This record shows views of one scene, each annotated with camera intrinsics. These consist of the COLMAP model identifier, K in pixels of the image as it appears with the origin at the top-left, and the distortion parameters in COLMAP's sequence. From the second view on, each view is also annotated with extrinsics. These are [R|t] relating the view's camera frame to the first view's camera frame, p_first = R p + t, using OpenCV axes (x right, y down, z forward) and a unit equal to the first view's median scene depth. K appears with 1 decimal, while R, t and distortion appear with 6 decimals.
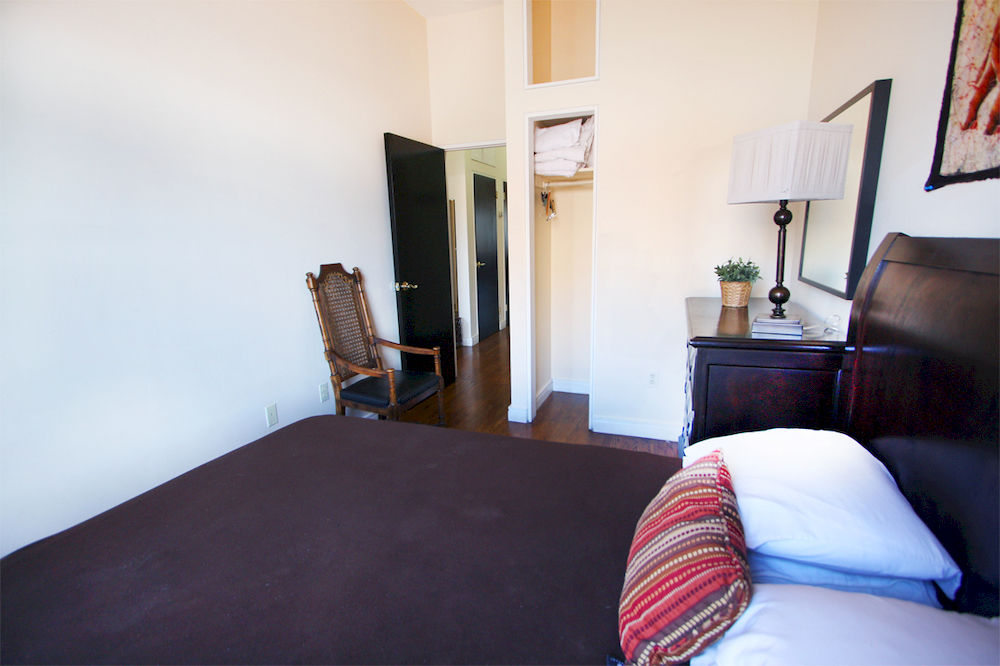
lens RADIAL K [[462.1, 0, 499.9], [0, 462.1, 334.9], [0, 0, 1]] dist [-0.017577, 0.002603]
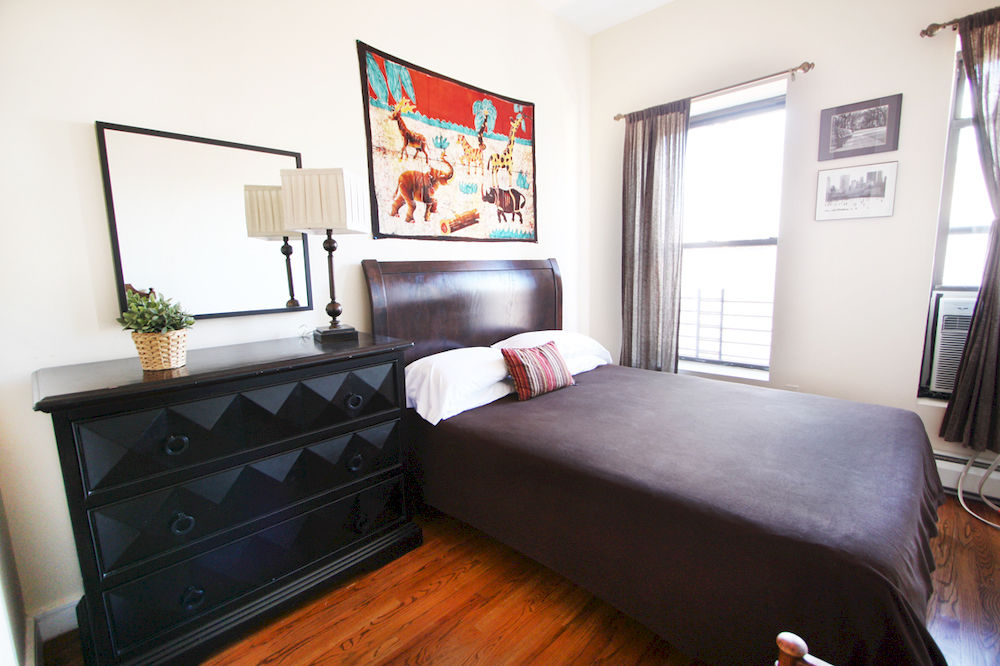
lens RADIAL K [[462.1, 0, 504.1], [0, 462.1, 334.8], [0, 0, 1]] dist [-0.017577, 0.002603]
pose [[-0.920117, -0.007319, 0.391576, -0.278056], [0.129476, 0.937923, 0.321770, -0.366442], [-0.369623, 0.346766, -0.862051, 1.961358]]
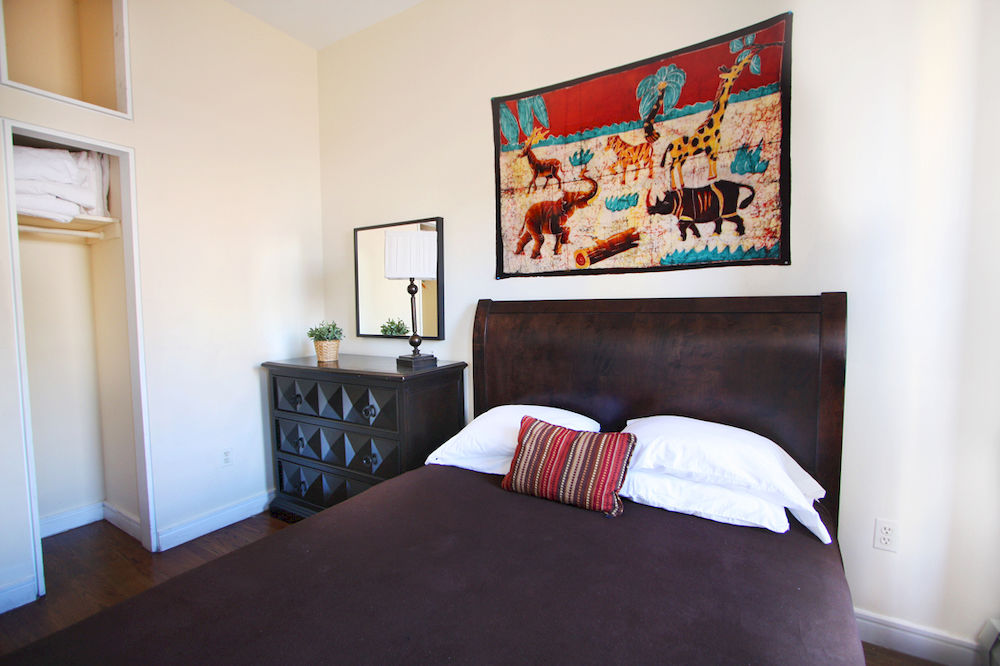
lens RADIAL K [[462.1, 0, 502.2], [0, 462.1, 333.4], [0, 0, 1]] dist [-0.017577, 0.002603]
pose [[0.192634, -0.034061, 0.980679, -0.823603], [0.210650, 0.977533, -0.007426, -0.040779], [-0.958394, 0.208010, 0.195481, 0.452837]]
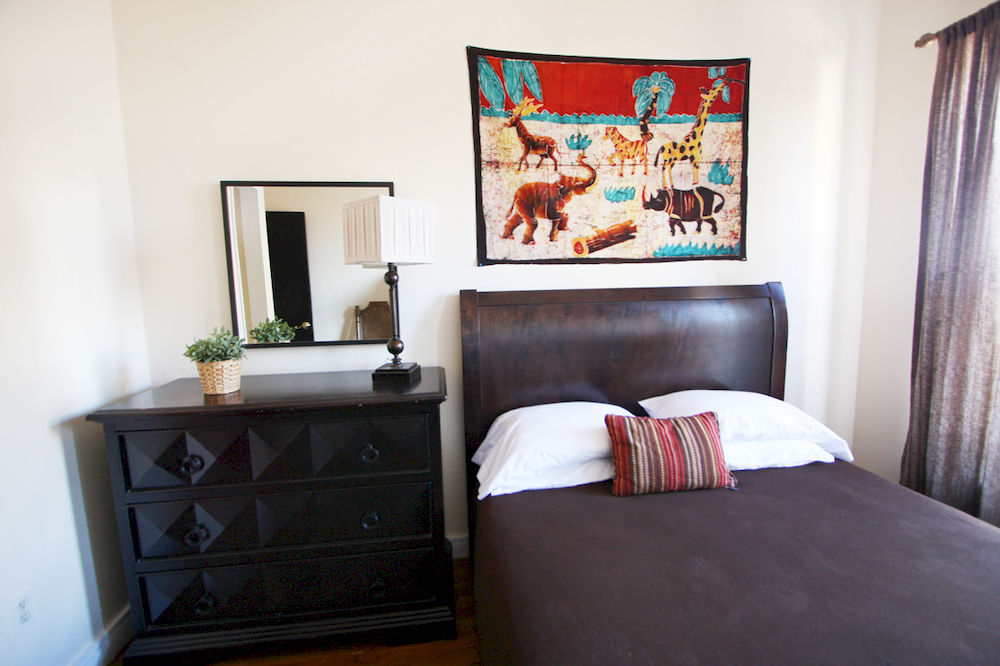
lens RADIAL K [[462.1, 0, 502.9], [0, 462.1, 336.3], [0, 0, 1]] dist [-0.017577, 0.002603]
pose [[-0.473539, -0.061558, 0.878619, -0.510809], [0.219321, 0.957891, 0.185317, -0.269756], [-0.853029, 0.280454, -0.440098, 1.308337]]
